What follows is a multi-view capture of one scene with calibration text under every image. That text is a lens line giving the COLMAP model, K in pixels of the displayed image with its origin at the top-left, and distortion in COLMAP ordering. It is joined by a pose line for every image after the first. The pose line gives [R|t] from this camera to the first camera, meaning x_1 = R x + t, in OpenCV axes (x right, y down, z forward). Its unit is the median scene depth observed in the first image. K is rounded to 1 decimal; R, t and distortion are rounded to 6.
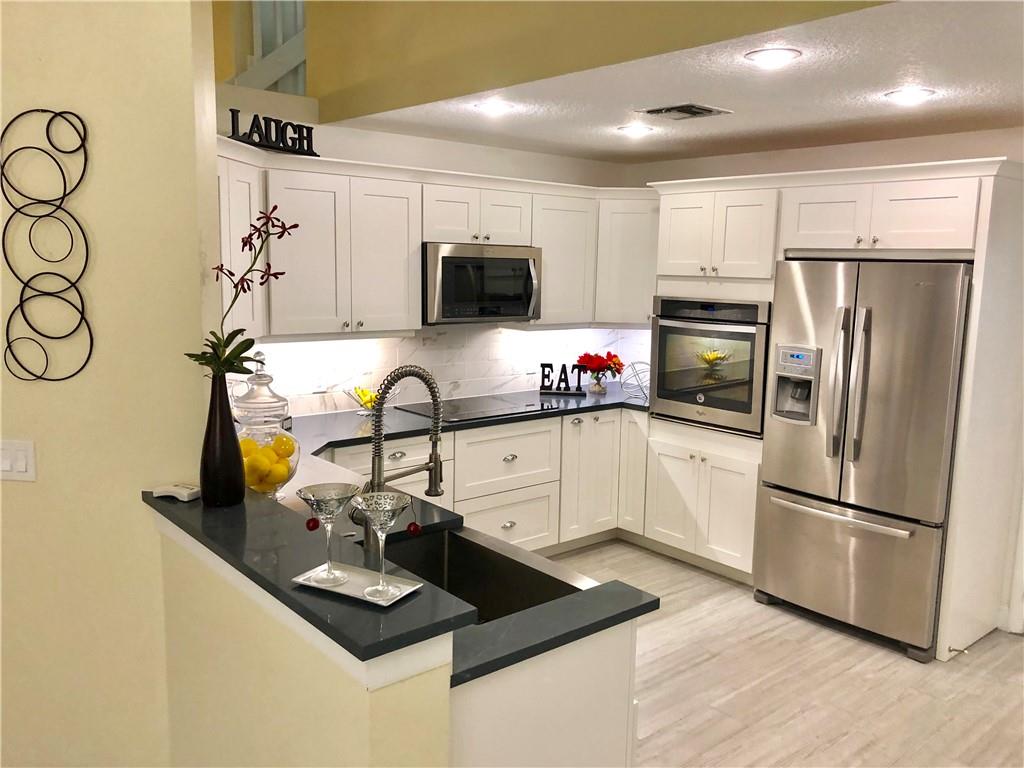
lens RADIAL K [[836.4, 0, 543.5], [0, 836.4, 398.3], [0, 0, 1]] dist [0.060226, -0.051681]
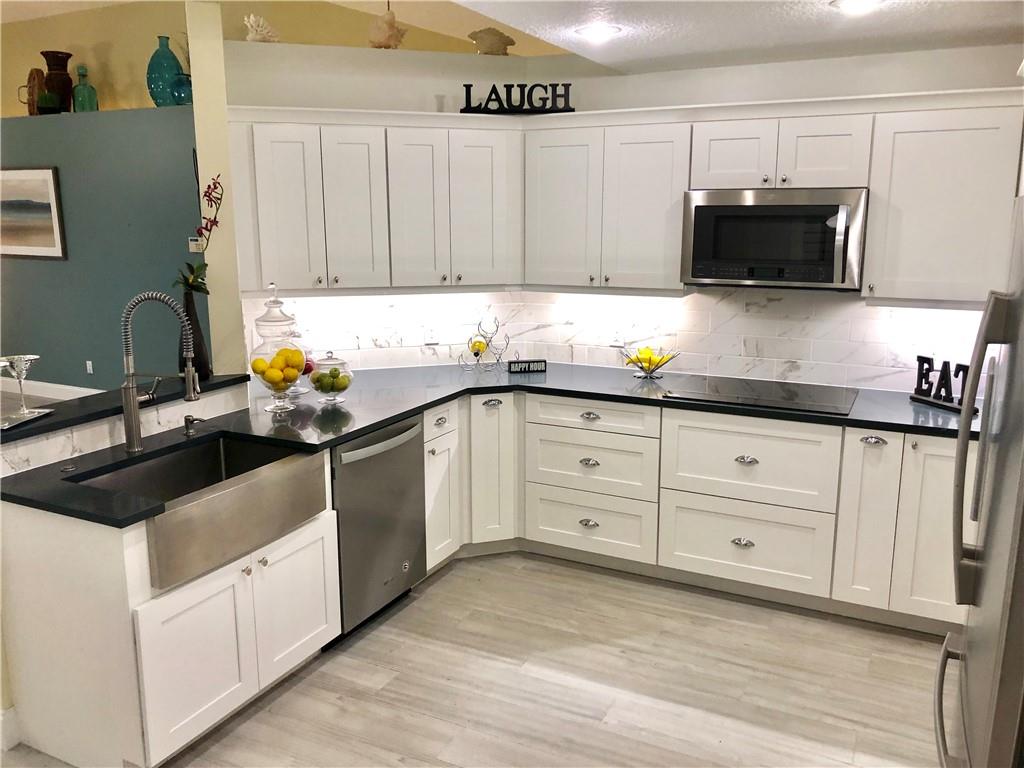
lens RADIAL K [[836.4, 0, 508.9], [0, 836.4, 392.1], [0, 0, 1]] dist [0.060226, -0.051681]
pose [[0.369045, 0.175124, -0.912764, 0.620700], [-0.139757, 0.981377, 0.131782, -0.068333], [0.918844, 0.078932, 0.386648, 0.501080]]
